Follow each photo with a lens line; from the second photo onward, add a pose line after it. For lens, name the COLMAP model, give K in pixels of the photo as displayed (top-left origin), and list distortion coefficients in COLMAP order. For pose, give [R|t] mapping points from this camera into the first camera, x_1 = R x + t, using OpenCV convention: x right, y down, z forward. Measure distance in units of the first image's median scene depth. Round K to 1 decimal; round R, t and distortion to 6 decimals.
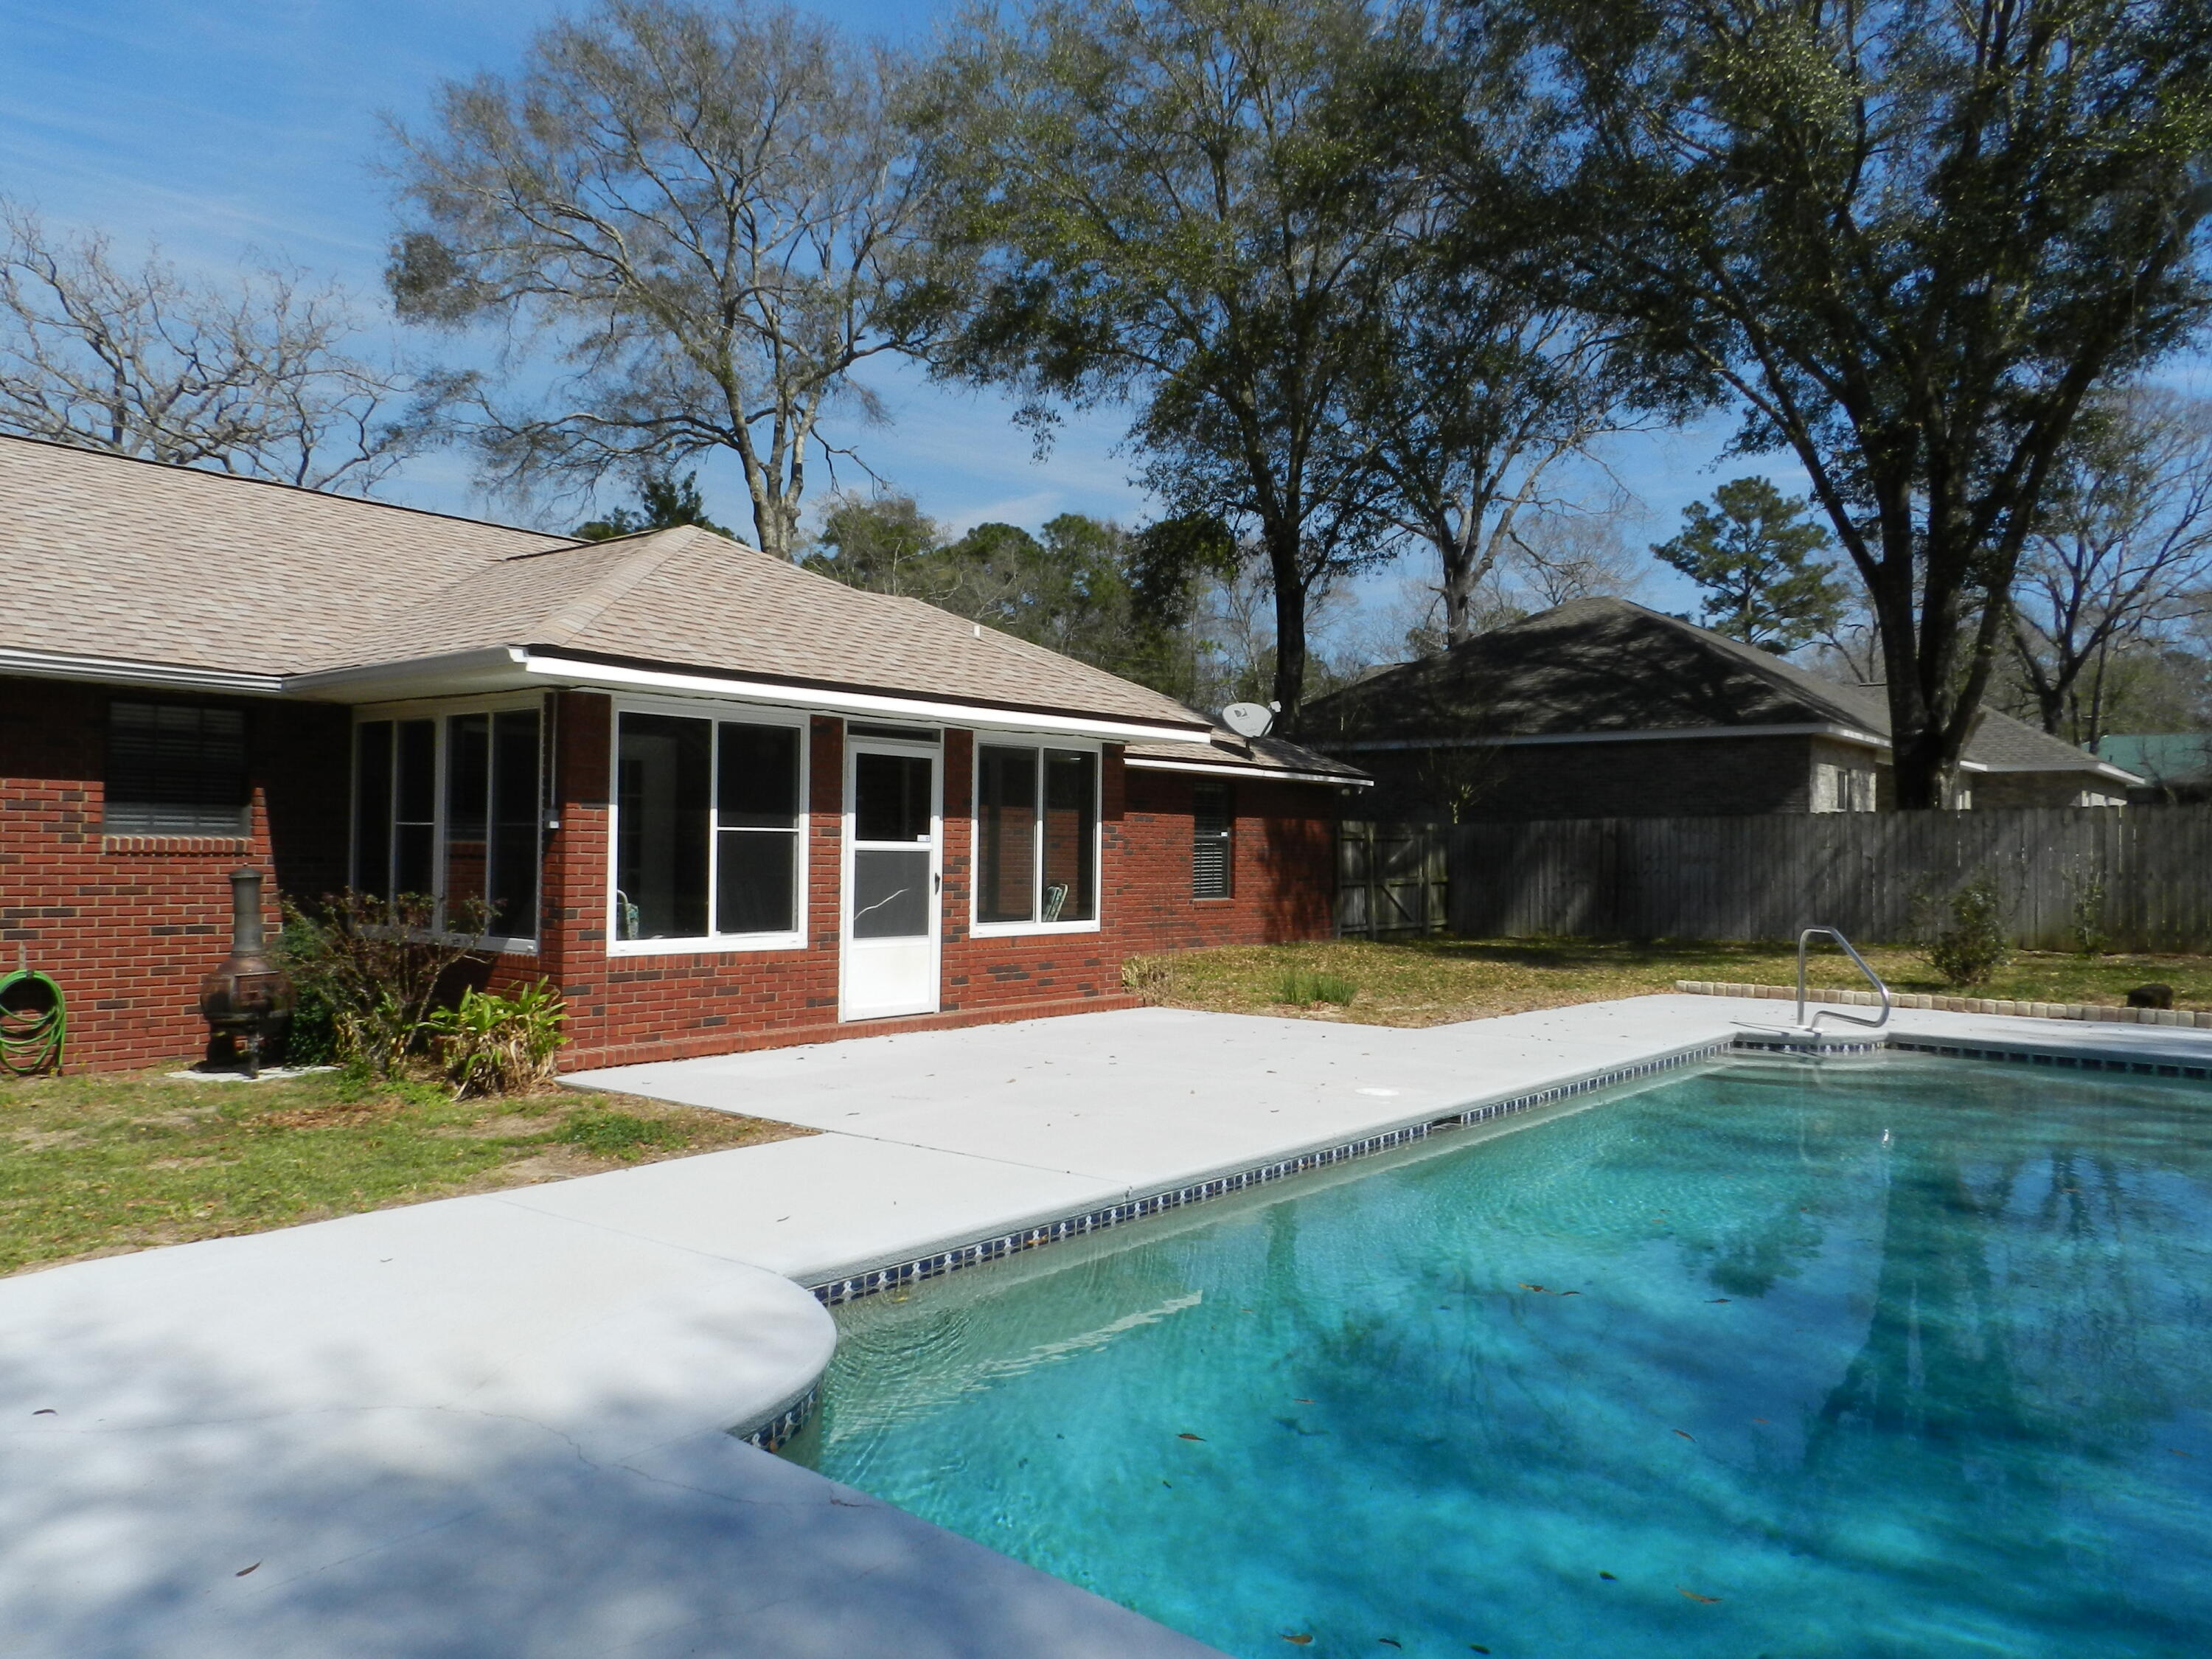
lens RADIAL K [[1483.4, 0, 1113.3], [0, 1483.4, 837.7], [0, 0, 1]] dist [0.019041, -0.010225]
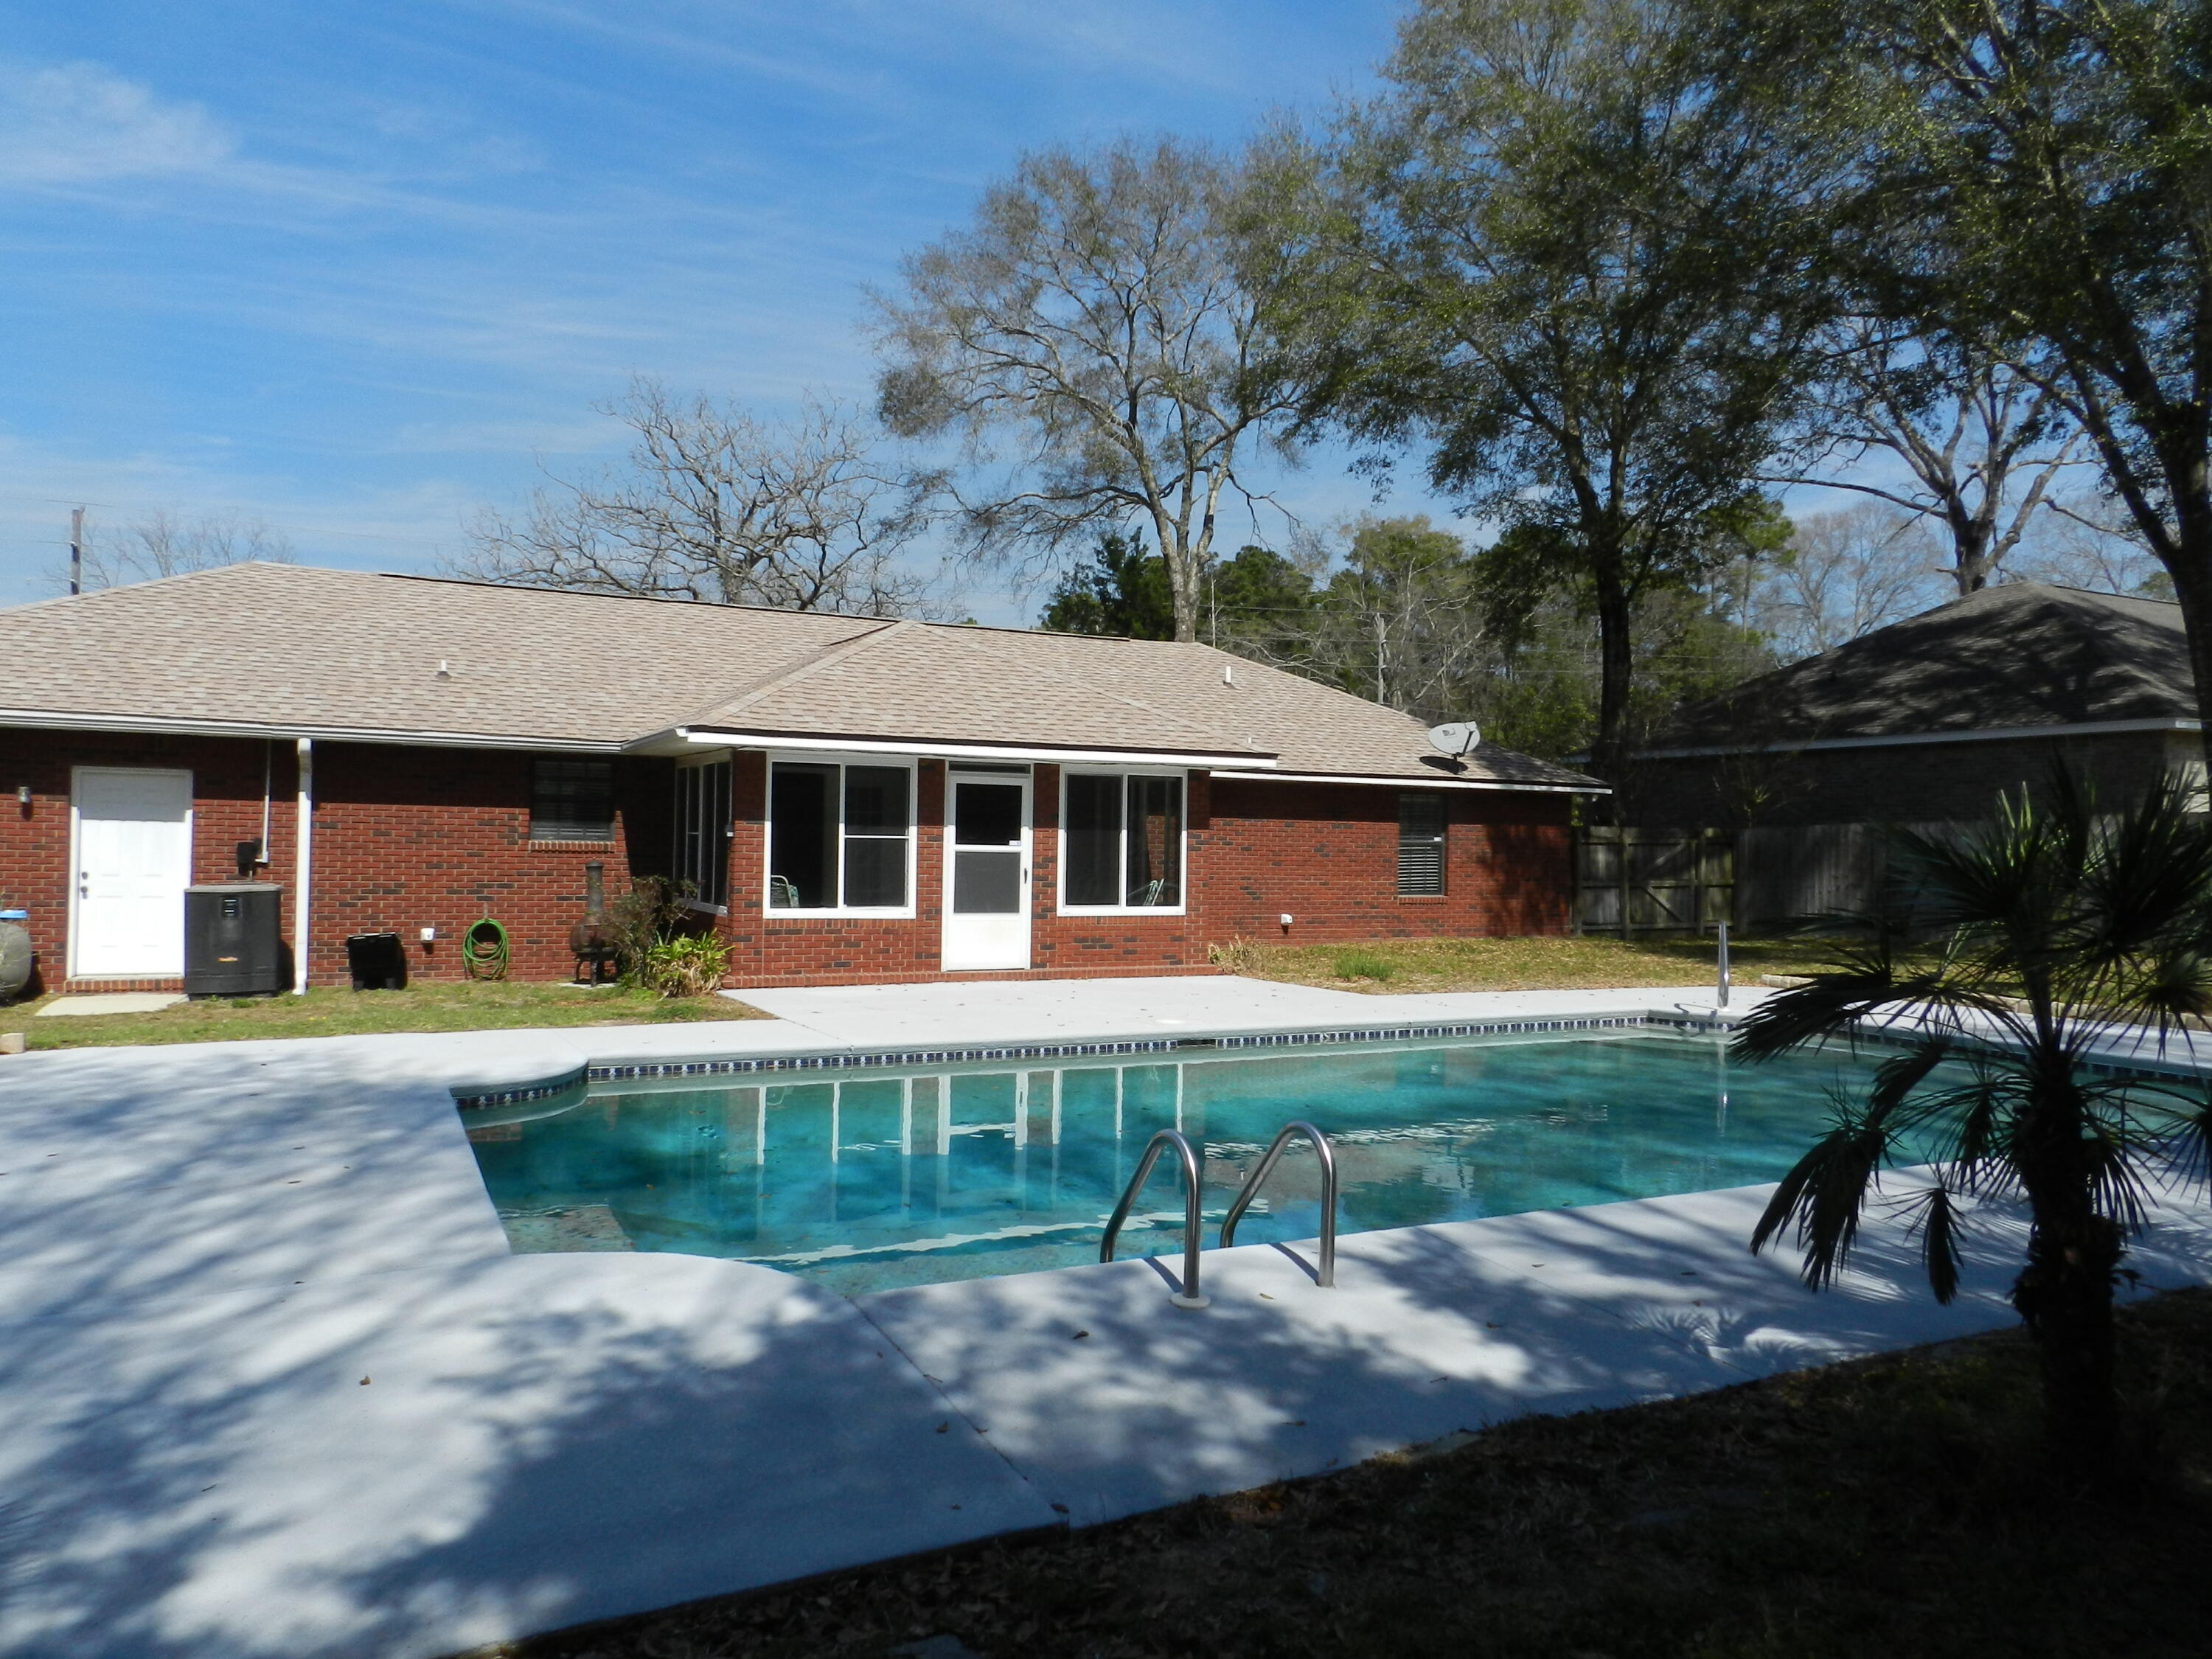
lens RADIAL K [[1483.4, 0, 1103.5], [0, 1483.4, 840.8], [0, 0, 1]] dist [0.019041, -0.010225]
pose [[0.916645, -0.000457, -0.399703, 0.483112], [0.000365, 1.000000, -0.000307, -0.000902], [0.399703, 0.000136, 0.916645, -0.230393]]
